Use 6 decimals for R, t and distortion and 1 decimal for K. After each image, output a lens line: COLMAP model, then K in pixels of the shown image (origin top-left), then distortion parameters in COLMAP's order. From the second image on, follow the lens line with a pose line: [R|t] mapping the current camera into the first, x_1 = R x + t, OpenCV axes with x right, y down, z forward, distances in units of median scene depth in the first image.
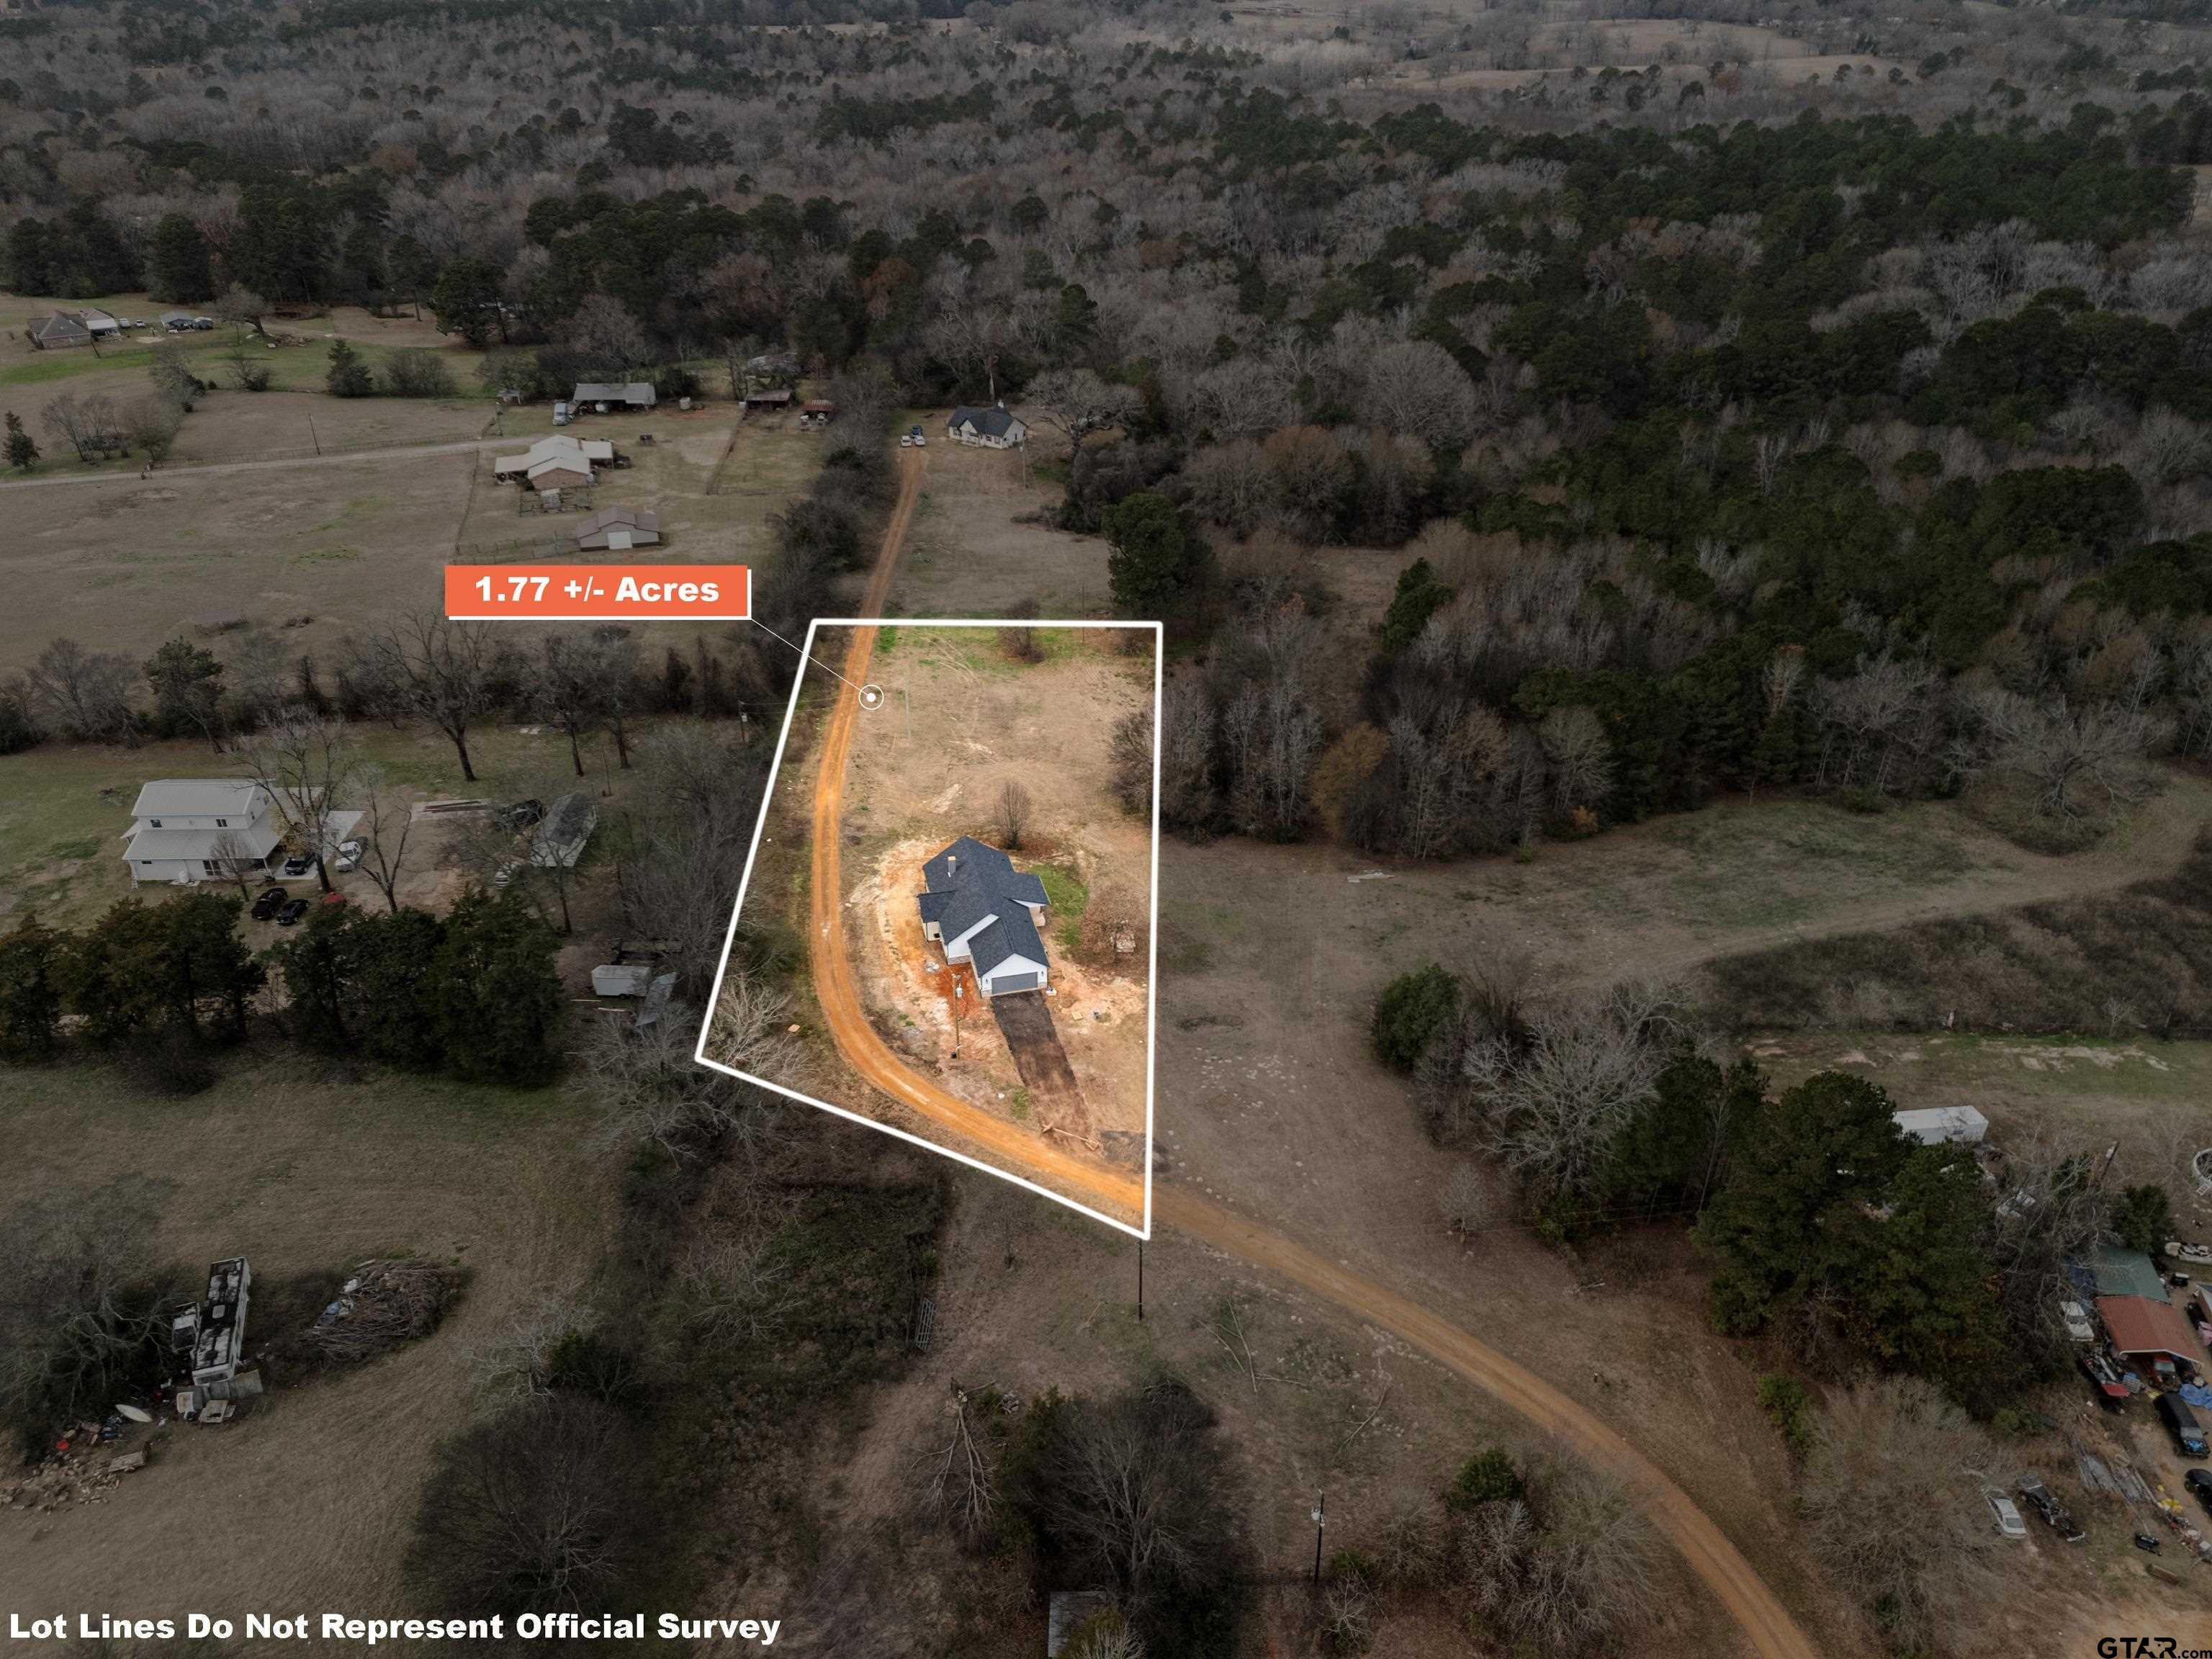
lens RADIAL K [[1633.4, 0, 1106.0], [0, 1633.4, 829.5], [0, 0, 1]] dist [0.046235, -0.024219]
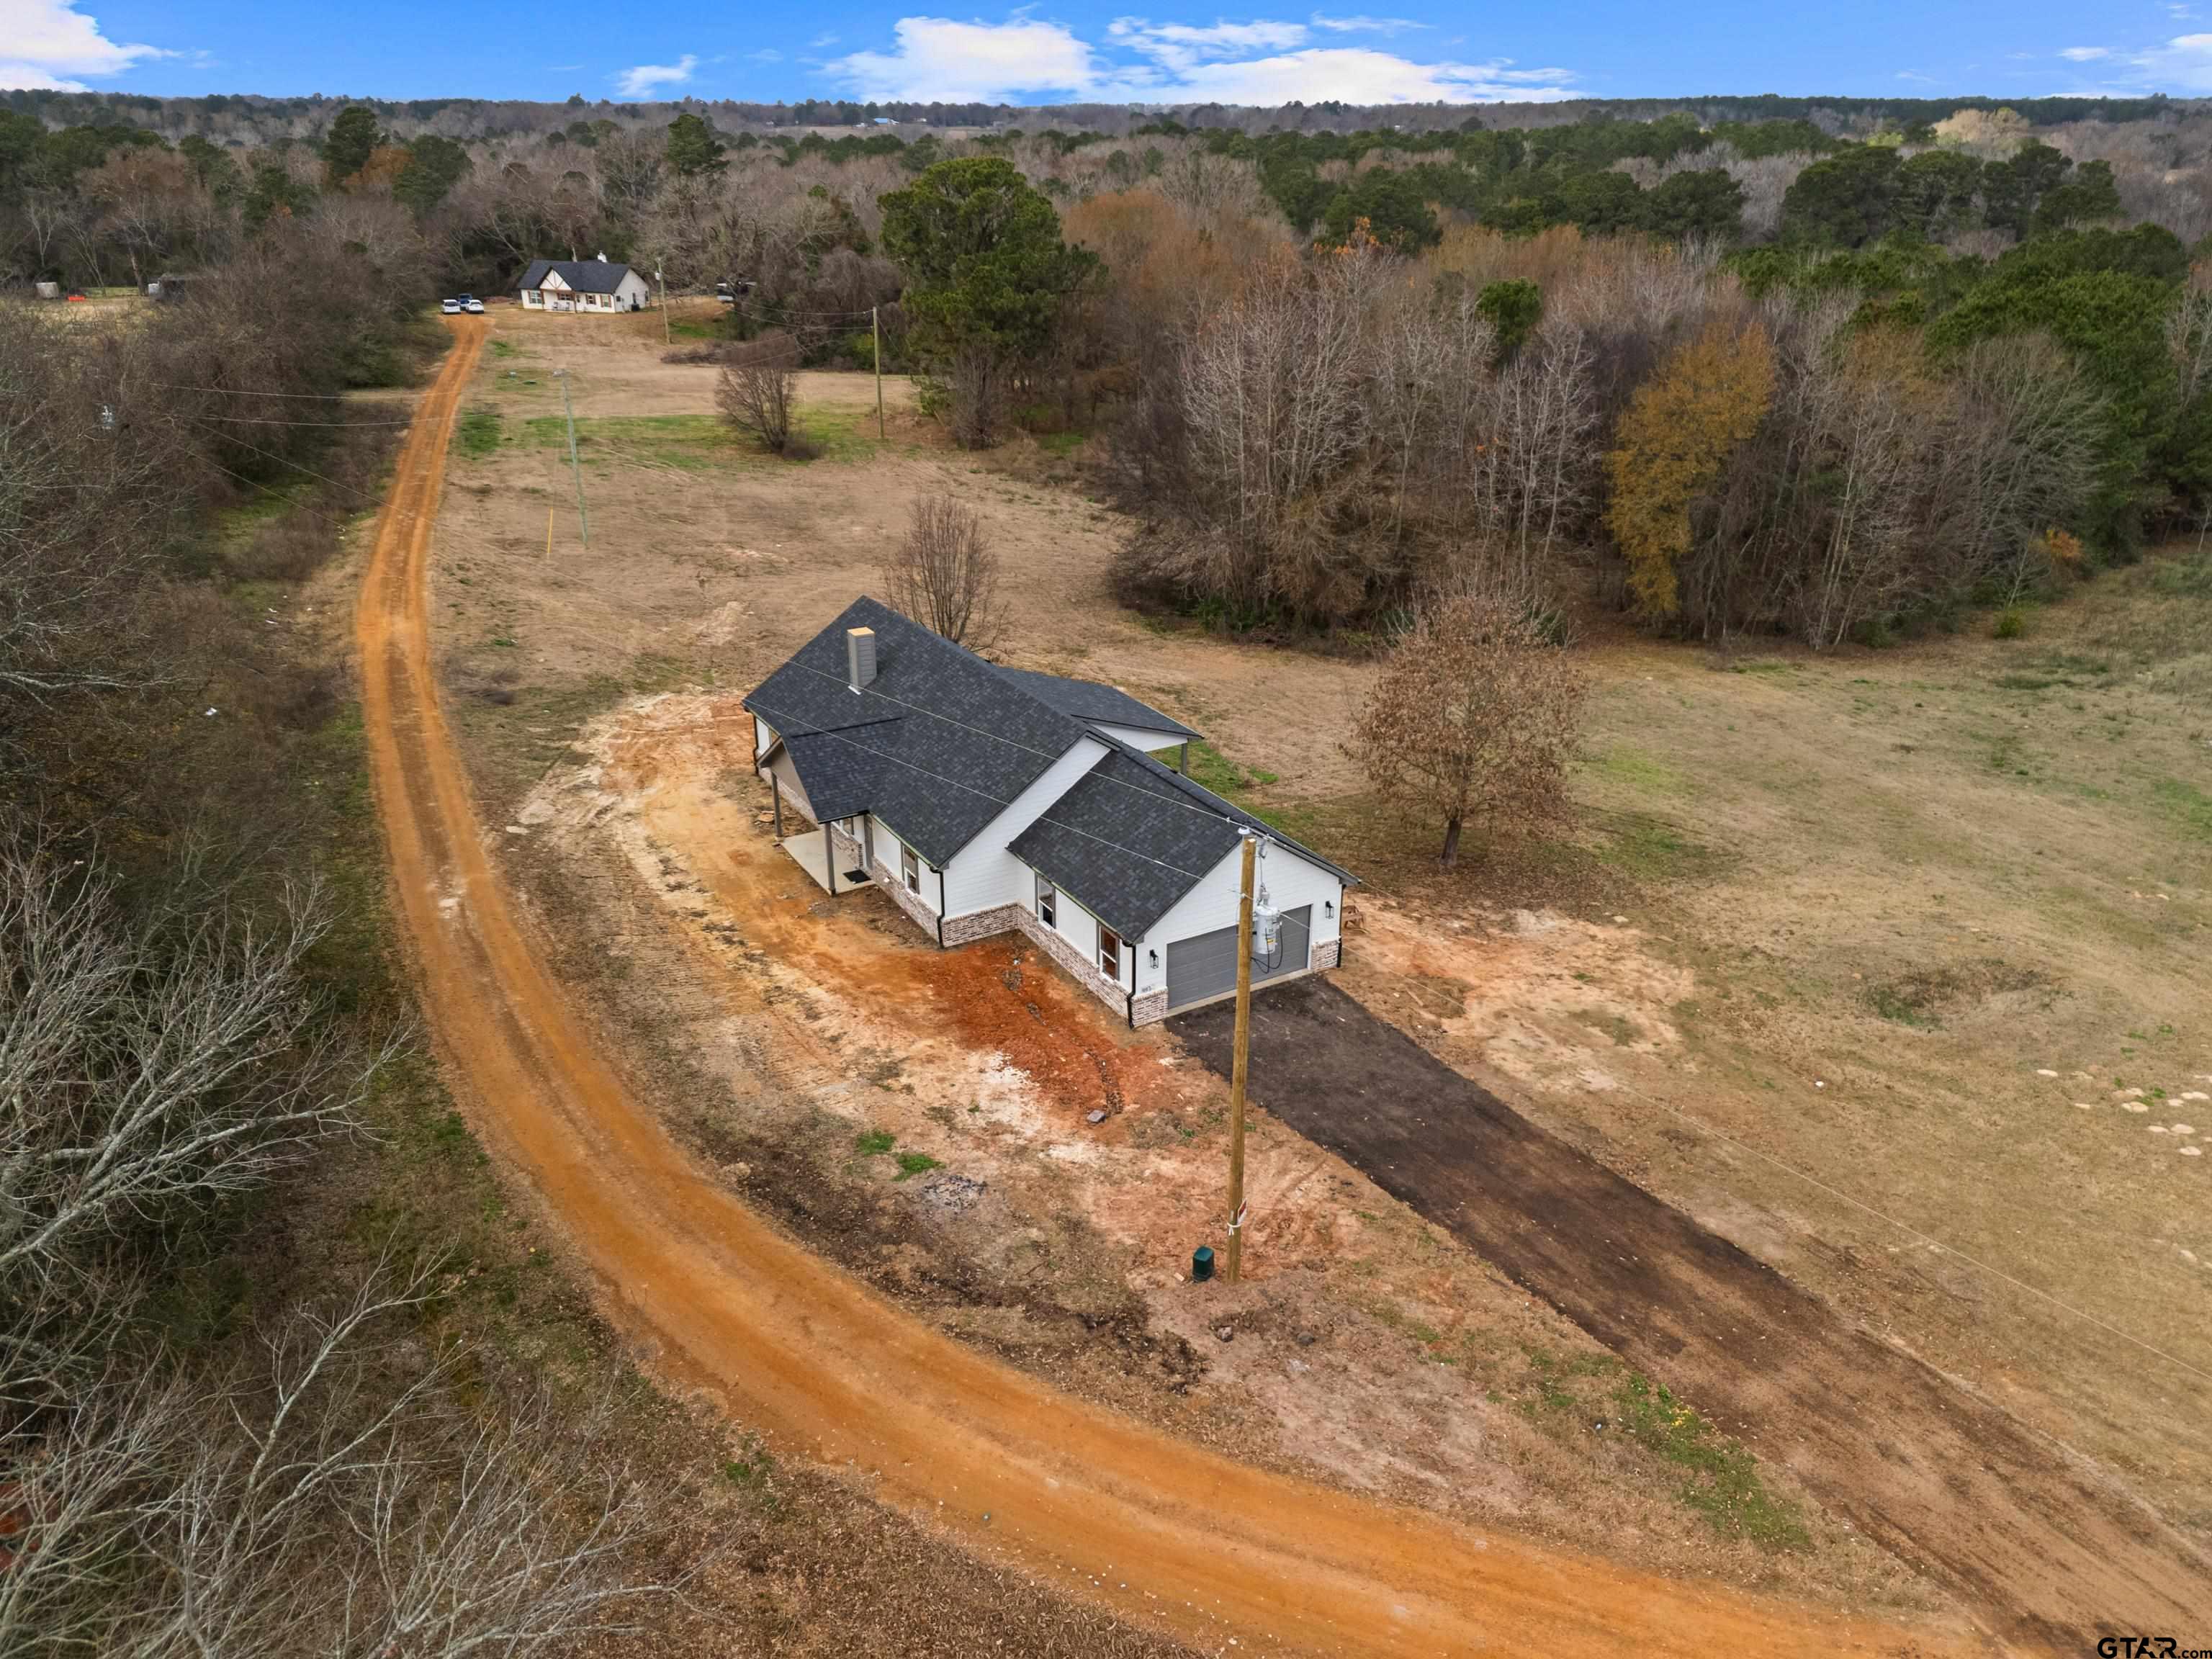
lens RADIAL K [[1633.4, 0, 1106.0], [0, 1633.4, 829.5], [0, 0, 1]] dist [0.046235, -0.024219]
pose [[0.957996, -0.113121, 0.263527, -0.081453], [0.139936, 0.986484, -0.085249, 0.052369], [-0.250321, 0.118545, 0.960878, 0.419593]]
